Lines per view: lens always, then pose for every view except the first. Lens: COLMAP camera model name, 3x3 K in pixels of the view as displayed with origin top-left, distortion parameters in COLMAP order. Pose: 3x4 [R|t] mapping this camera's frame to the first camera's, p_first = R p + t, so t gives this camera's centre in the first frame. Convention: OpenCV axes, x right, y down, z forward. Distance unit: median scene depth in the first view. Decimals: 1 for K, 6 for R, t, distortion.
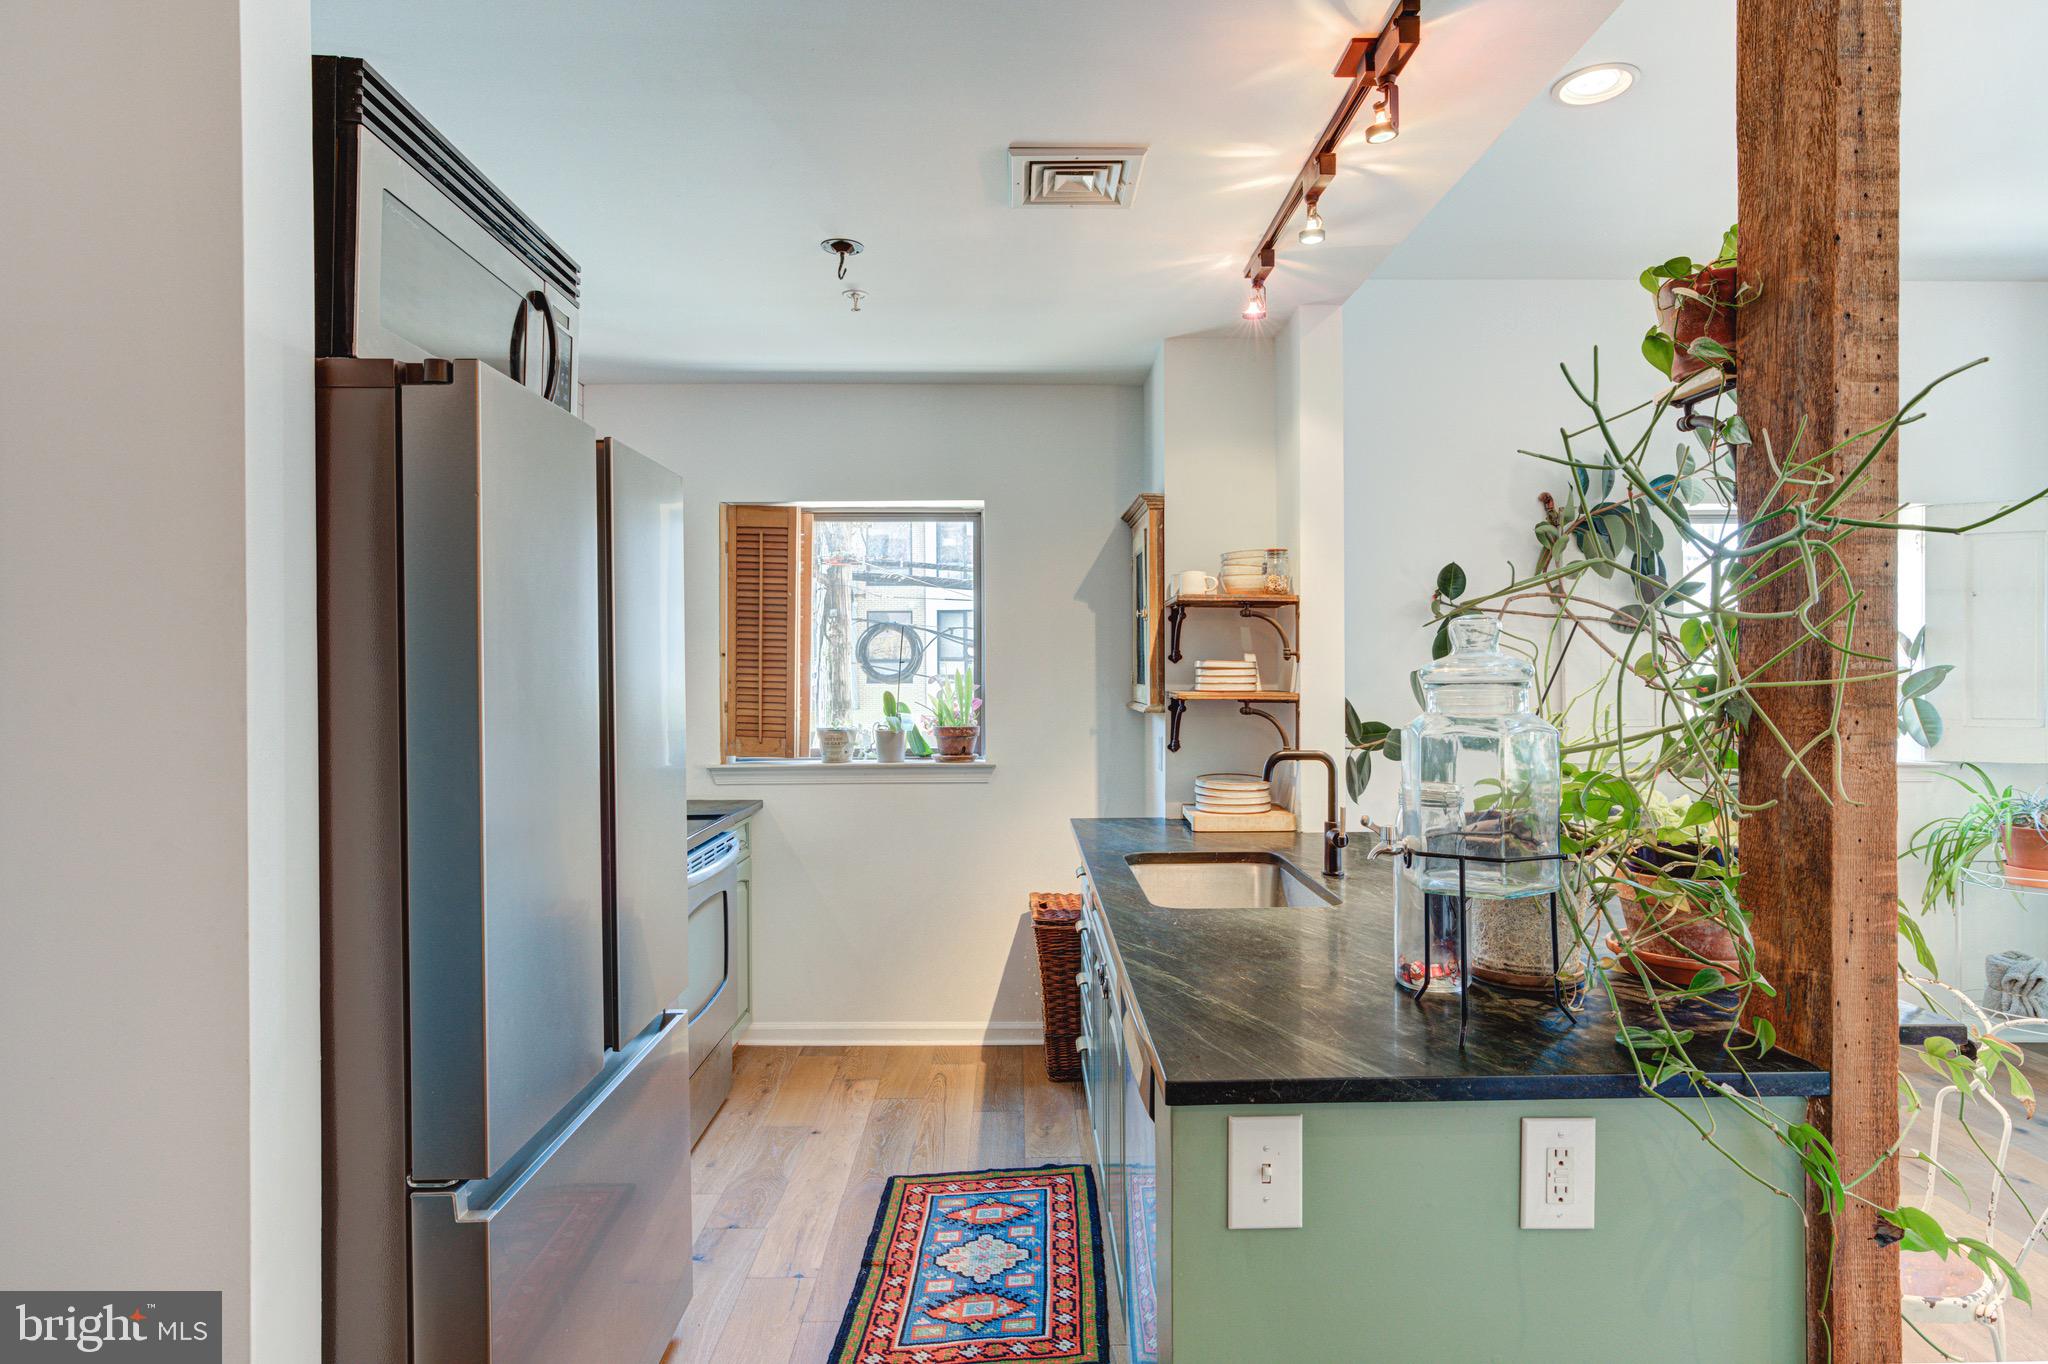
lens RADIAL K [[1146.1, 0, 1066.3], [0, 1146.1, 681.3], [0, 0, 1]] dist [-0.012294, 0.015300]
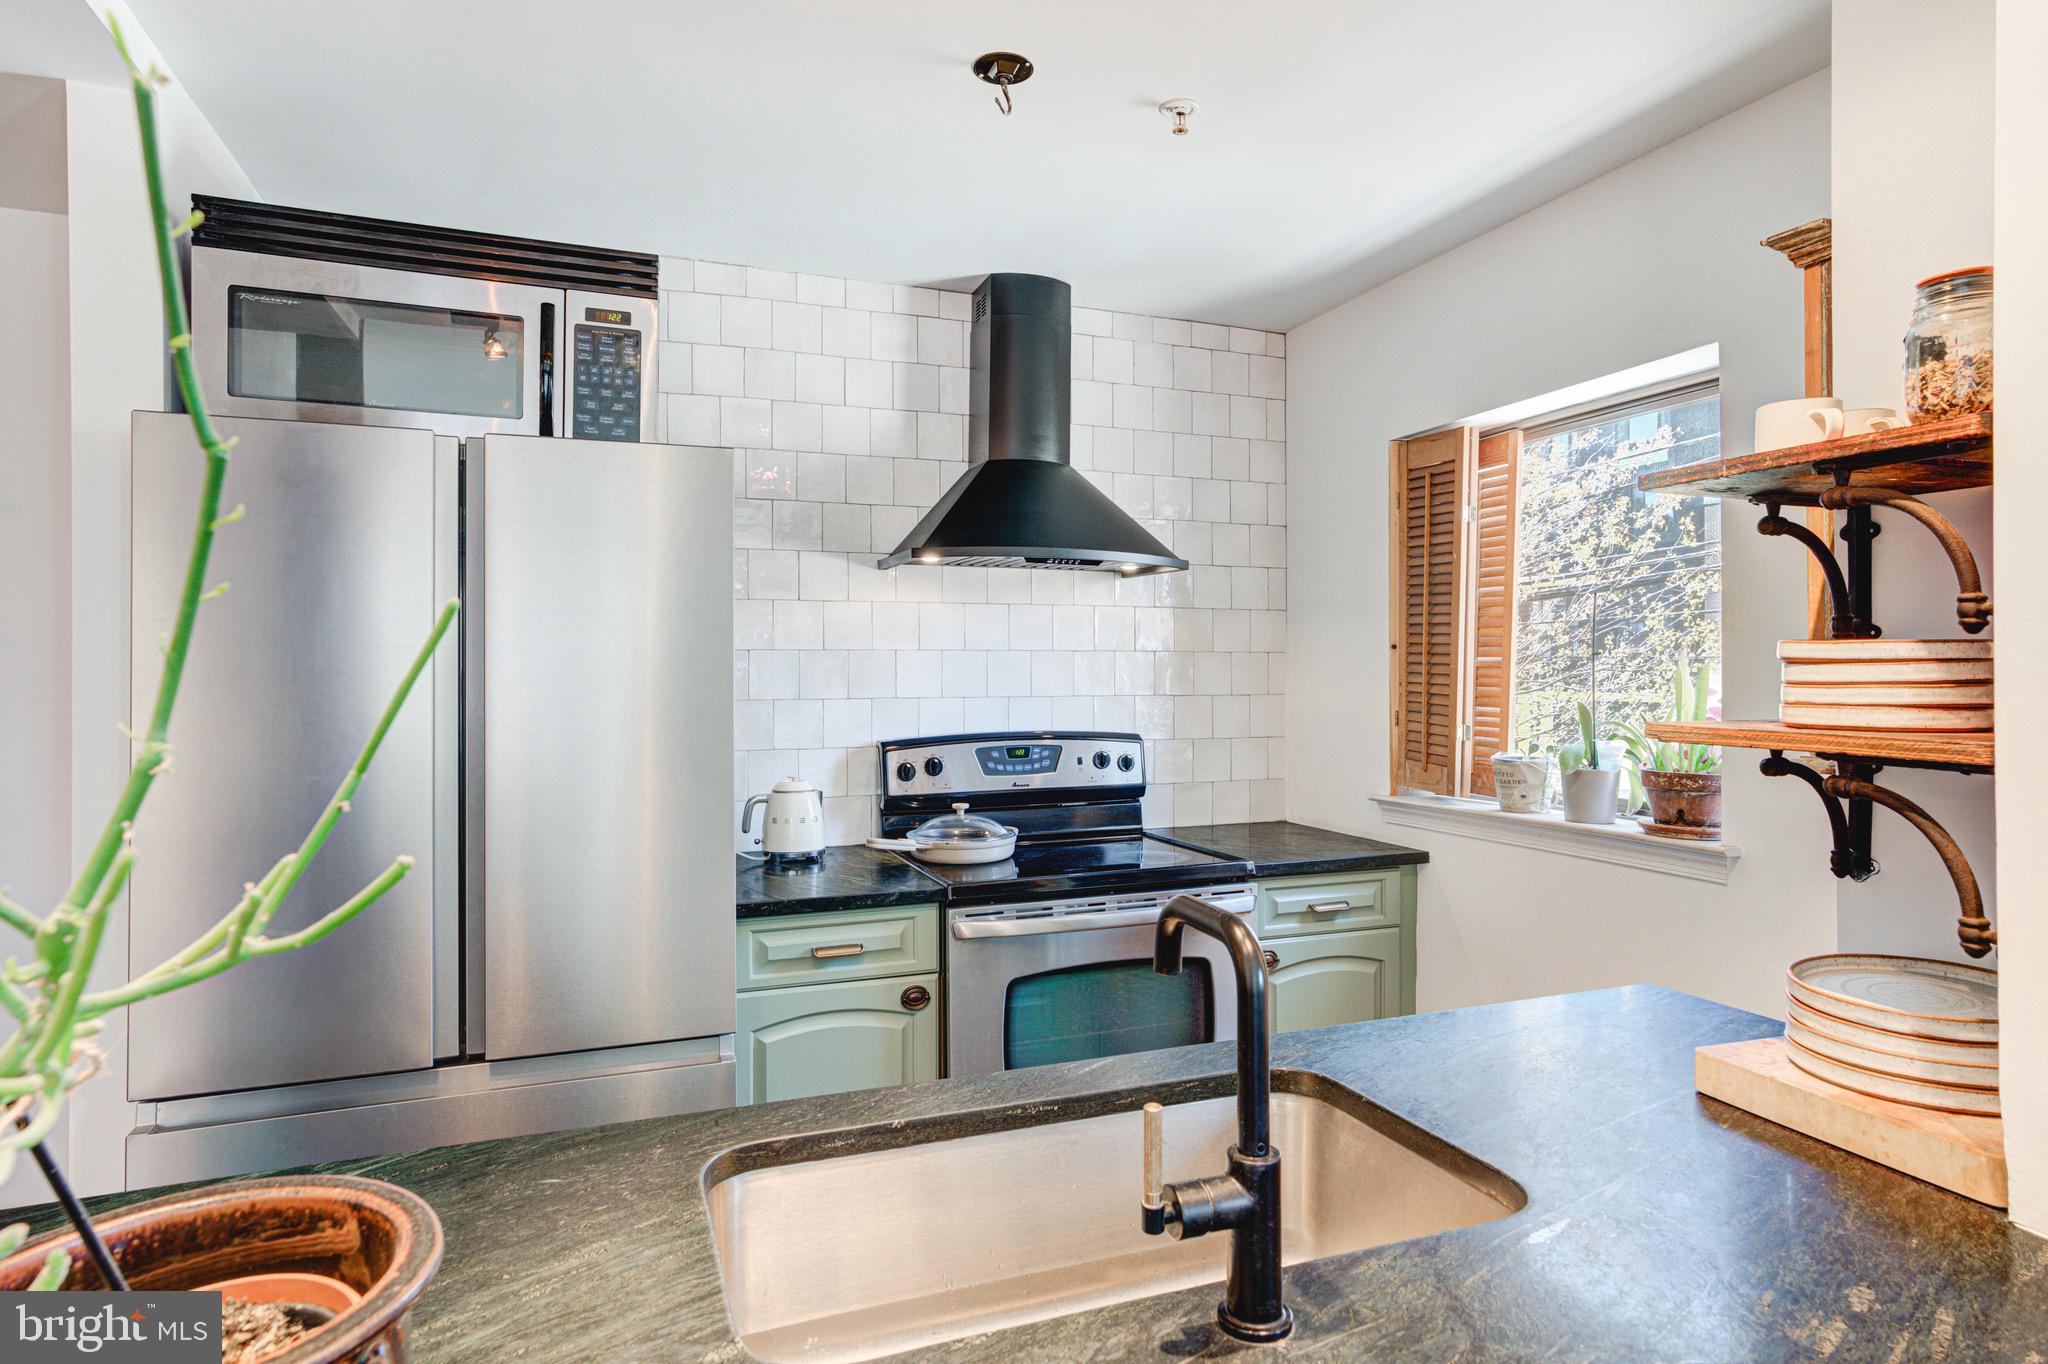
lens RADIAL K [[1146.1, 0, 1017.0], [0, 1146.1, 667.3], [0, 0, 1]] dist [-0.012294, 0.015300]
pose [[0.309415, -0.002811, -0.950923, 0.390379], [-0.003806, 0.999984, -0.004195, -0.007065], [0.950919, 0.004917, 0.309400, 0.653107]]
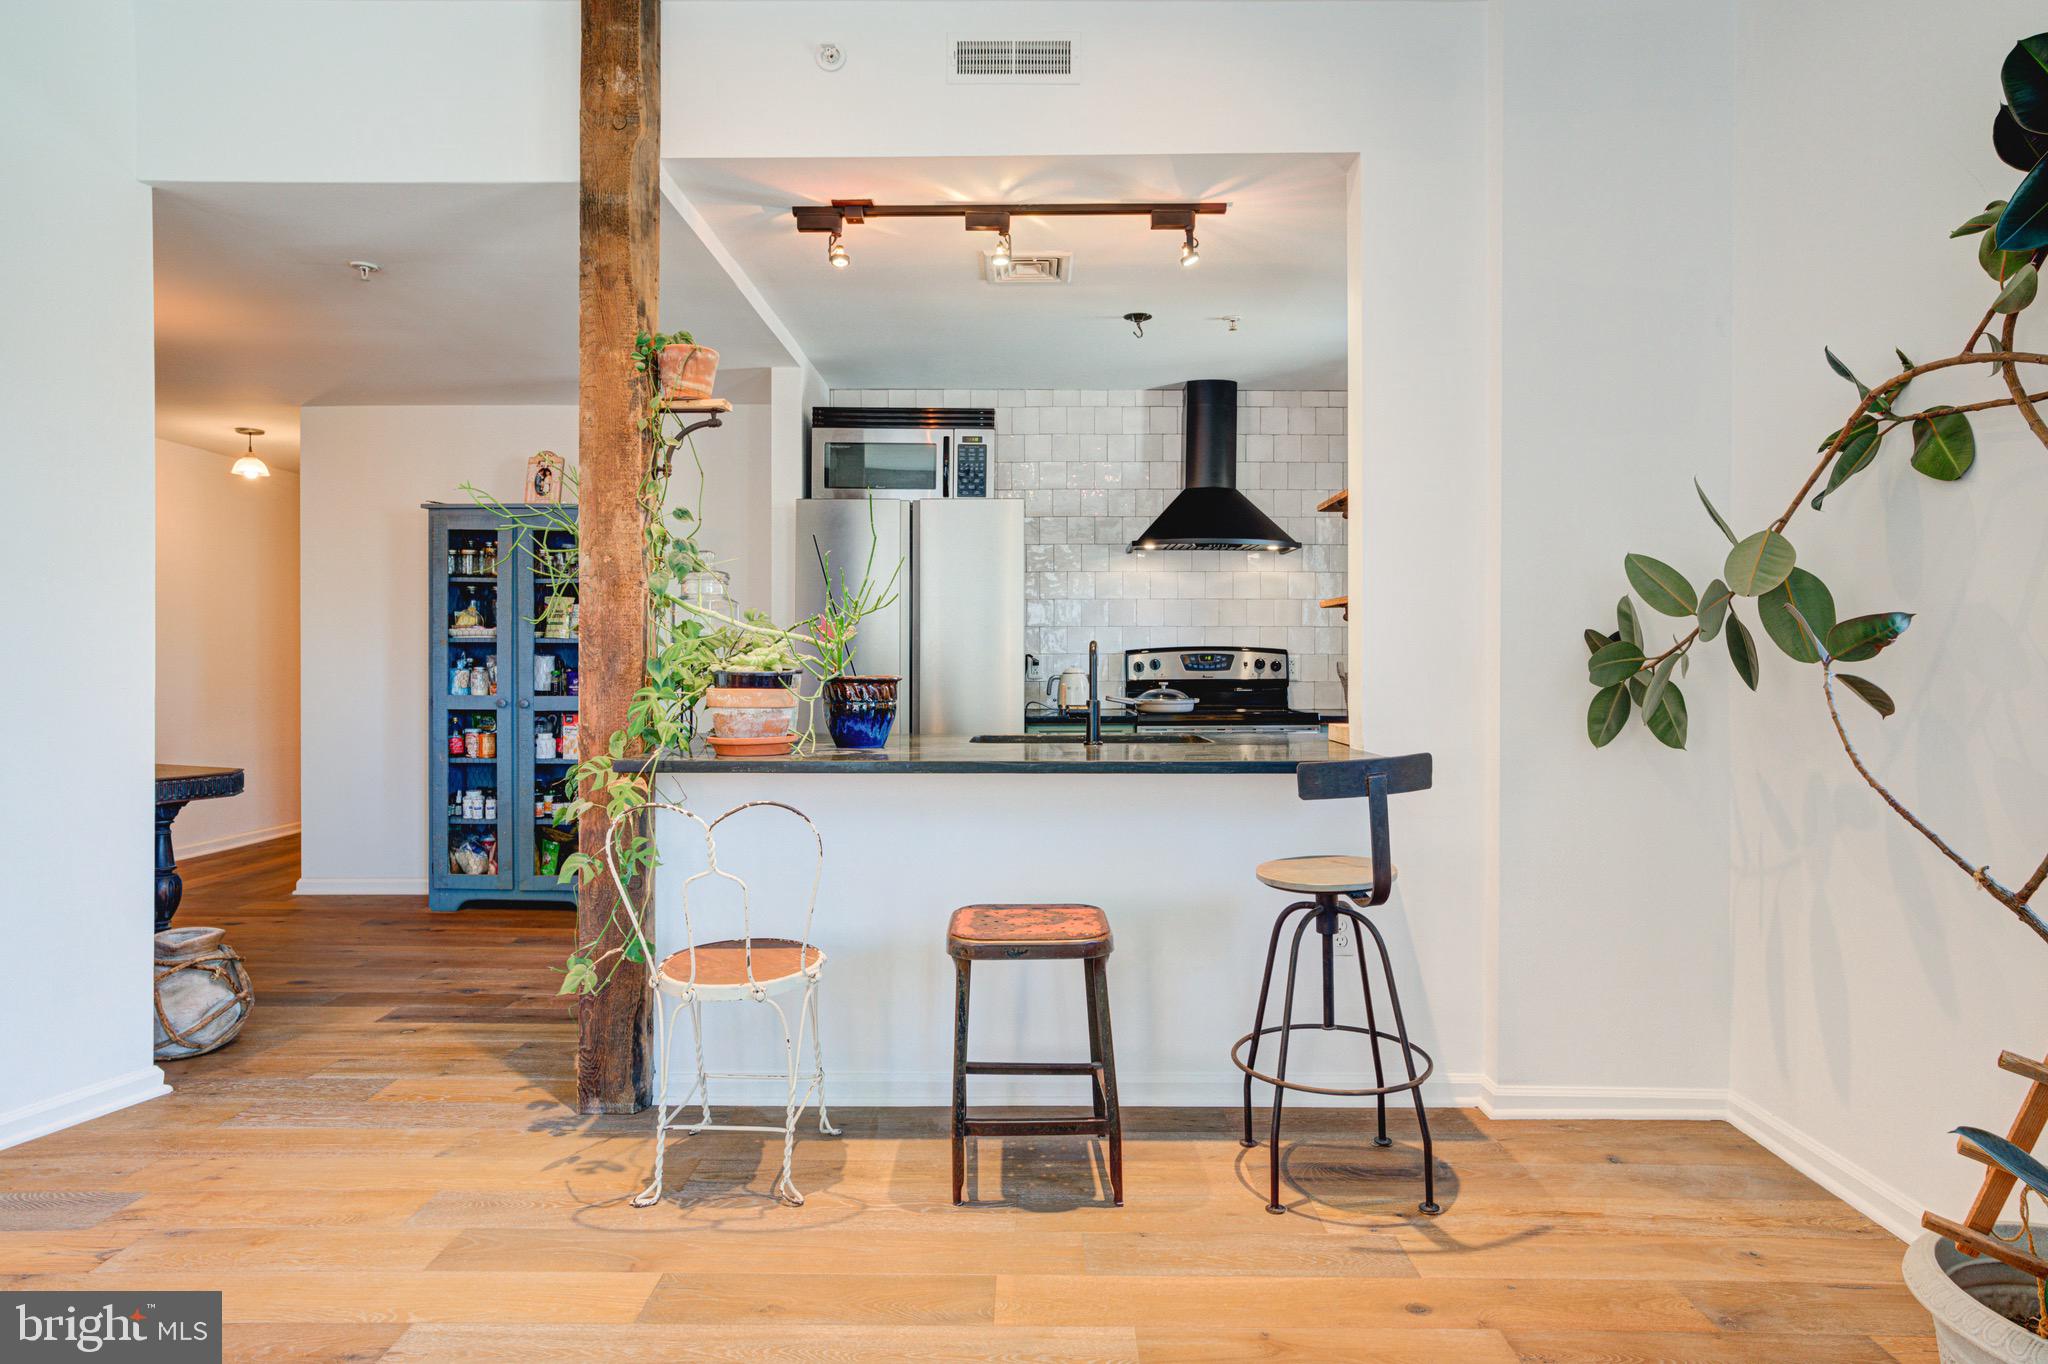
lens RADIAL K [[1146.1, 0, 1015.8], [0, 1146.1, 663.6], [0, 0, 1]] dist [-0.012294, 0.015300]
pose [[-0.055757, 0.003591, -0.998438, 1.087583], [-0.007759, 0.999962, 0.004030, 0.059666], [0.998414, 0.007971, -0.055727, 0.763361]]
